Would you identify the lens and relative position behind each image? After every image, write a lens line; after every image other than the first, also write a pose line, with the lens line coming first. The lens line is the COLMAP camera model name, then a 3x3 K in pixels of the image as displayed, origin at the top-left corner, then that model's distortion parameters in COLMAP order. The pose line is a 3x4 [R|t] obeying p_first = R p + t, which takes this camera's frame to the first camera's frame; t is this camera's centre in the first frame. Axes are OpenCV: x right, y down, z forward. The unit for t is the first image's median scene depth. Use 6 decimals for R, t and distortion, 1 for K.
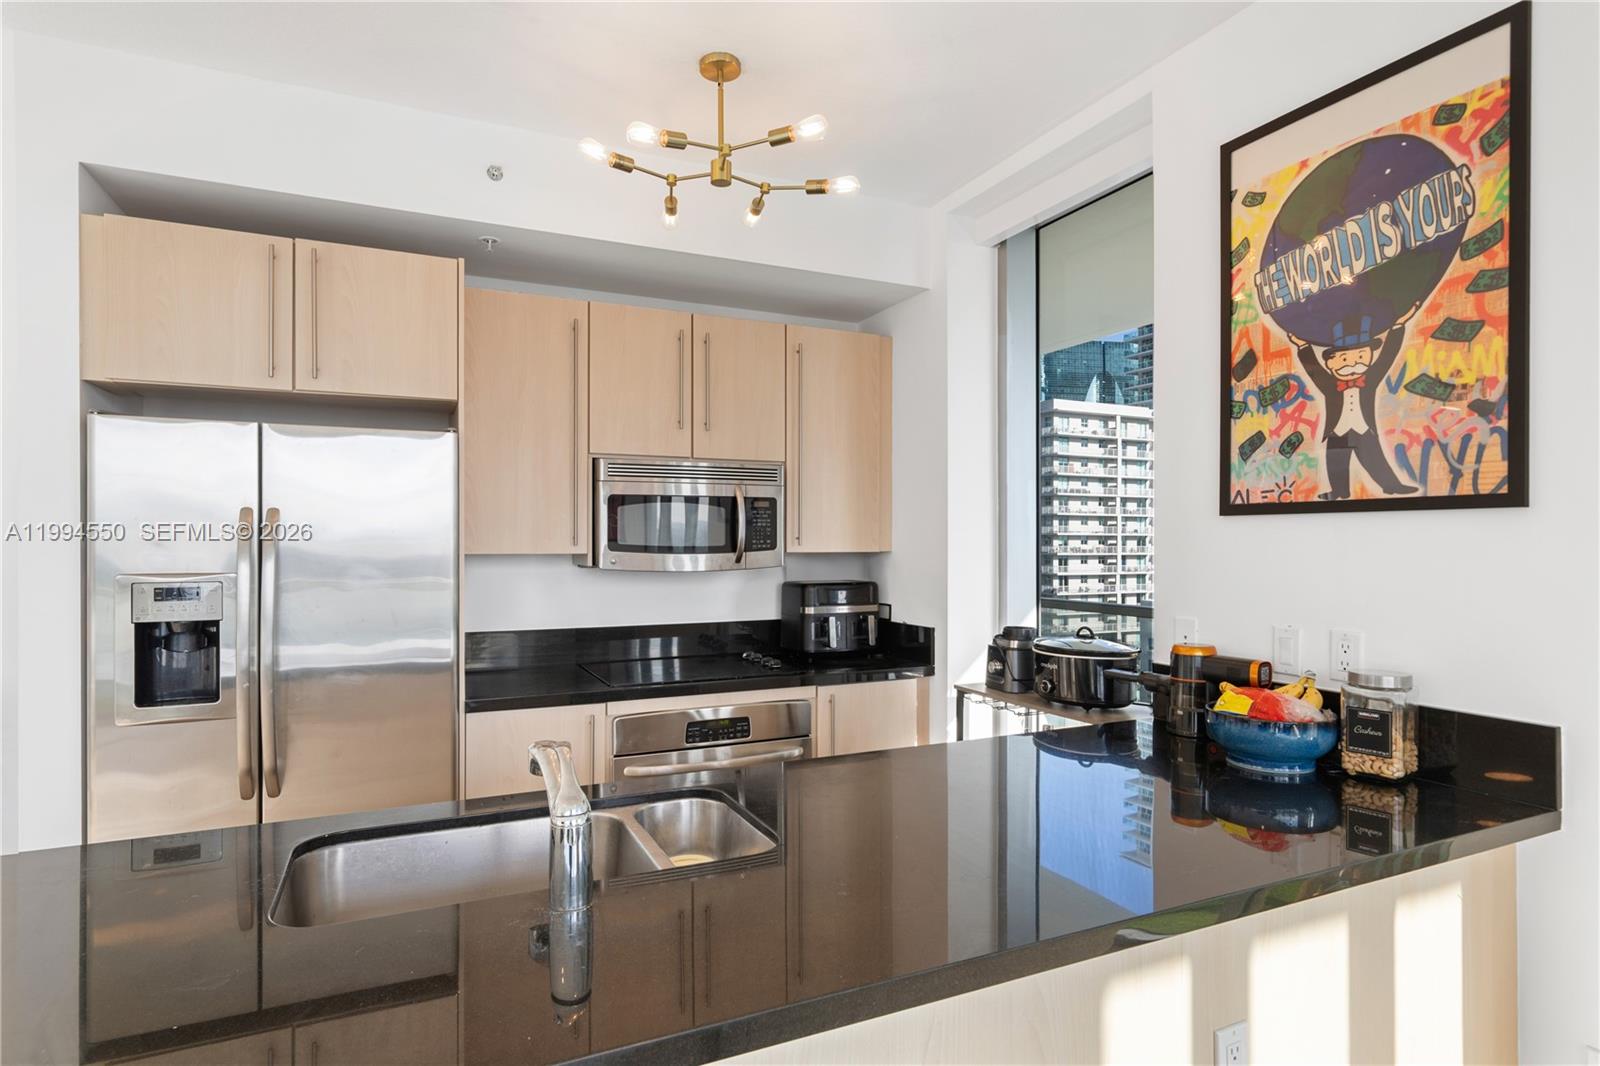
lens RADIAL K [[845.1, 0, 786.9], [0, 845.1, 542.2], [0, 0, 1]] dist [0.000877, 0.000333]
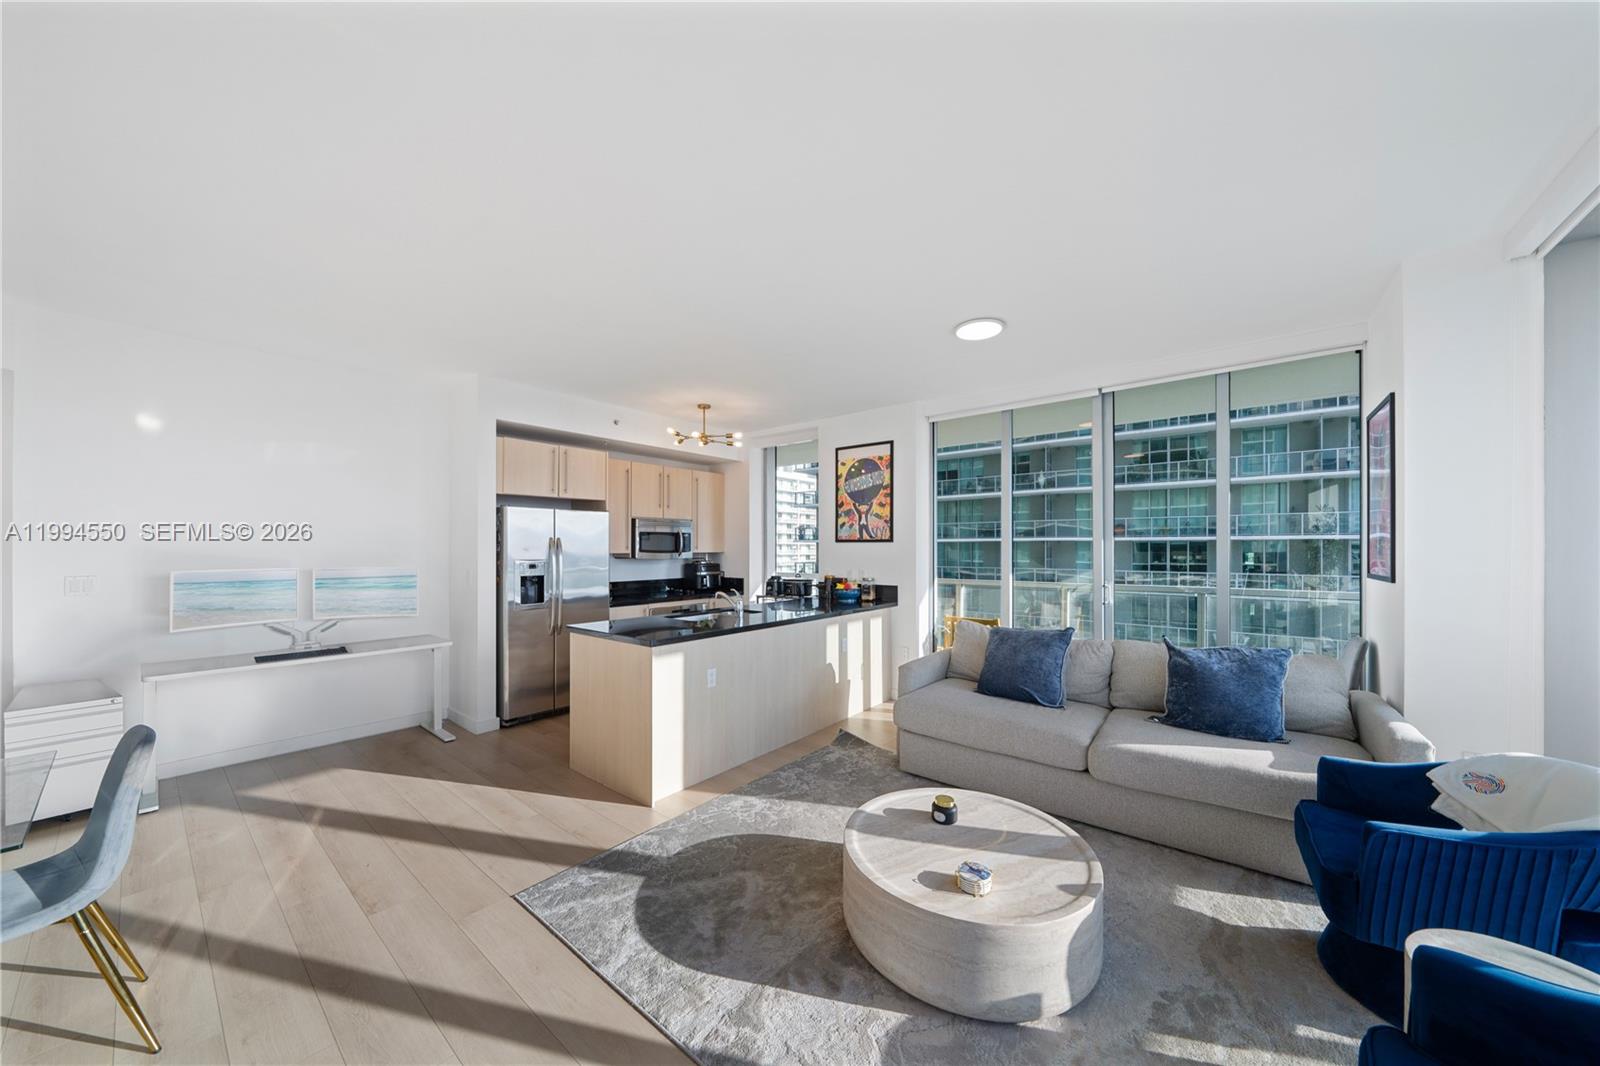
lens RADIAL K [[550.1, 0, 794.2], [0, 550.1, 550.3], [0, 0, 1]] dist [-0.001238, -0.000093]
pose [[0.896359, -0.001958, 0.443326, -0.834323], [-0.000012, 0.999990, 0.004441, -0.006479], [-0.443330, -0.003986, 0.896350, -1.270421]]
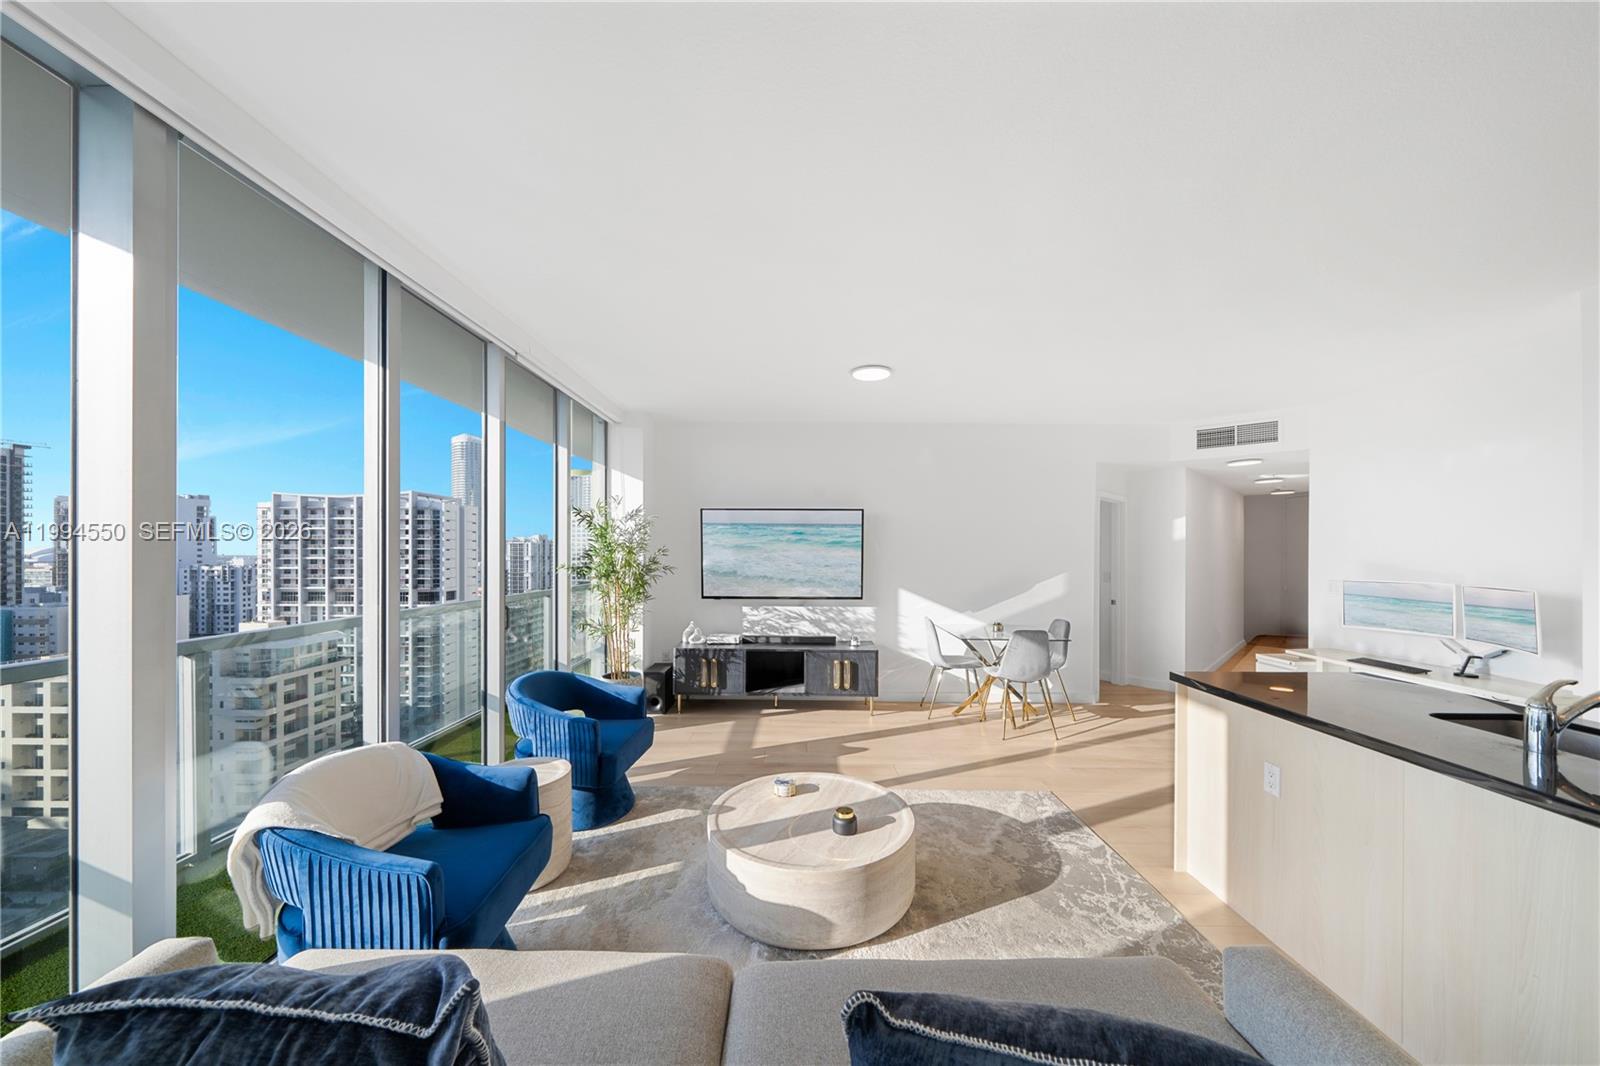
lens RADIAL K [[550.1, 0, 794.2], [0, 550.1, 550.3], [0, 0, 1]] dist [-0.001238, -0.000093]
pose [[-0.430671, -0.004600, -0.902497, 0.973930], [-0.002589, 0.999989, -0.003861, -0.034028], [0.902505, 0.000673, -0.430679, -0.039958]]
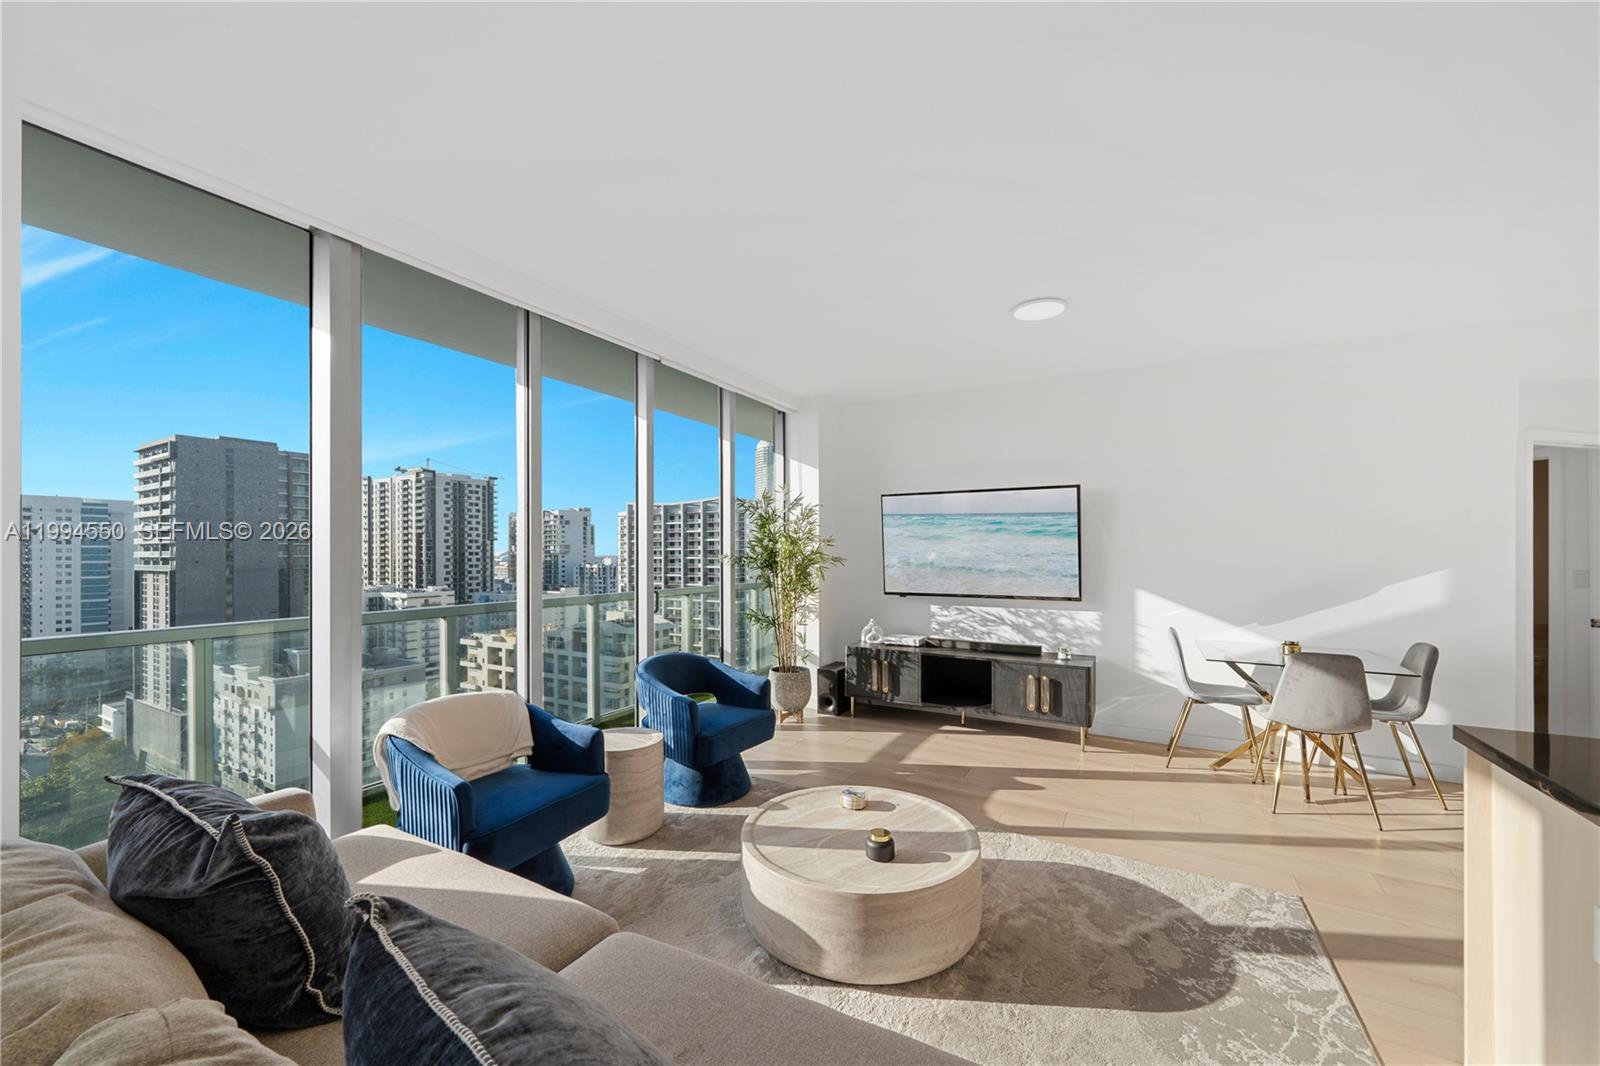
lens RADIAL K [[614.1, 0, 787.0], [0, 614.1, 547.9], [0, 0, 1]] dist [-0.000070, -0.000102]
pose [[-0.816539, -0.001250, -0.577289, 0.665011], [0.003059, 0.999974, -0.006492, 0.002783], [0.577282, -0.007067, -0.816514, 0.354841]]
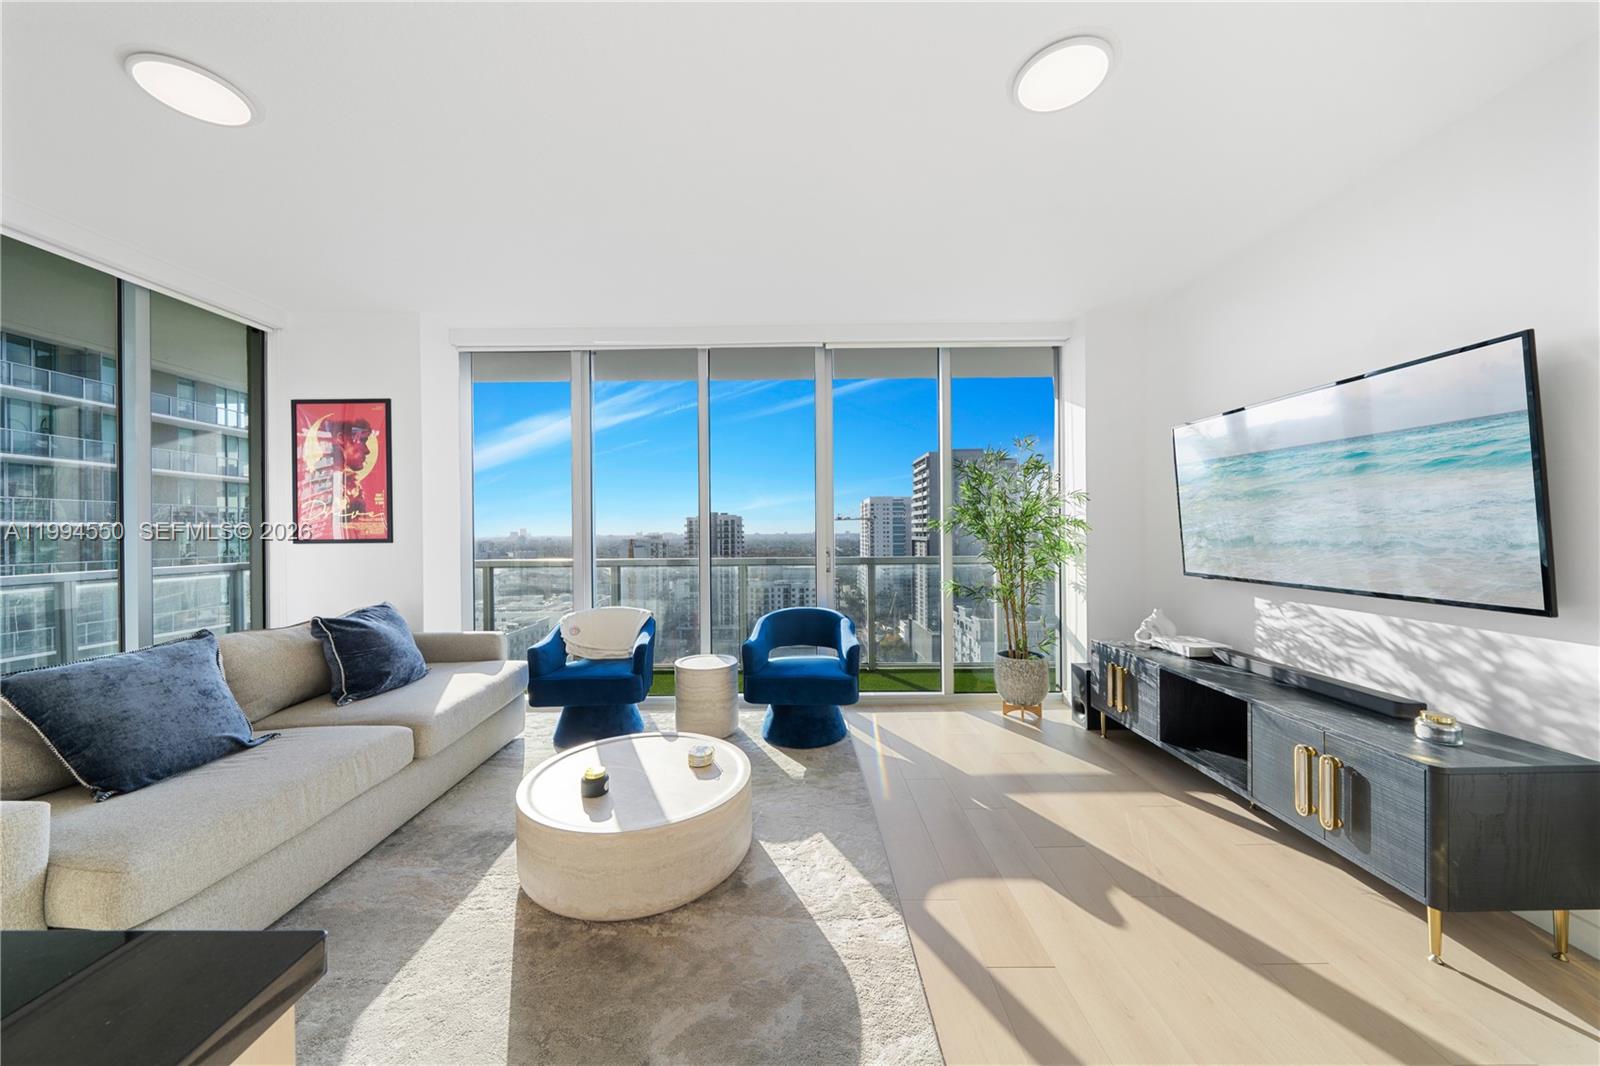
lens RADIAL K [[546.7, 0, 793.6], [0, 546.7, 532.6], [0, 0, 1]] dist [-0.004142, 0.000089]
pose [[-0.907476, 0.006133, 0.420059, -0.848703], [0.008274, 0.999960, 0.003276, 0.049668], [-0.420022, 0.006449, -0.907491, 0.337118]]
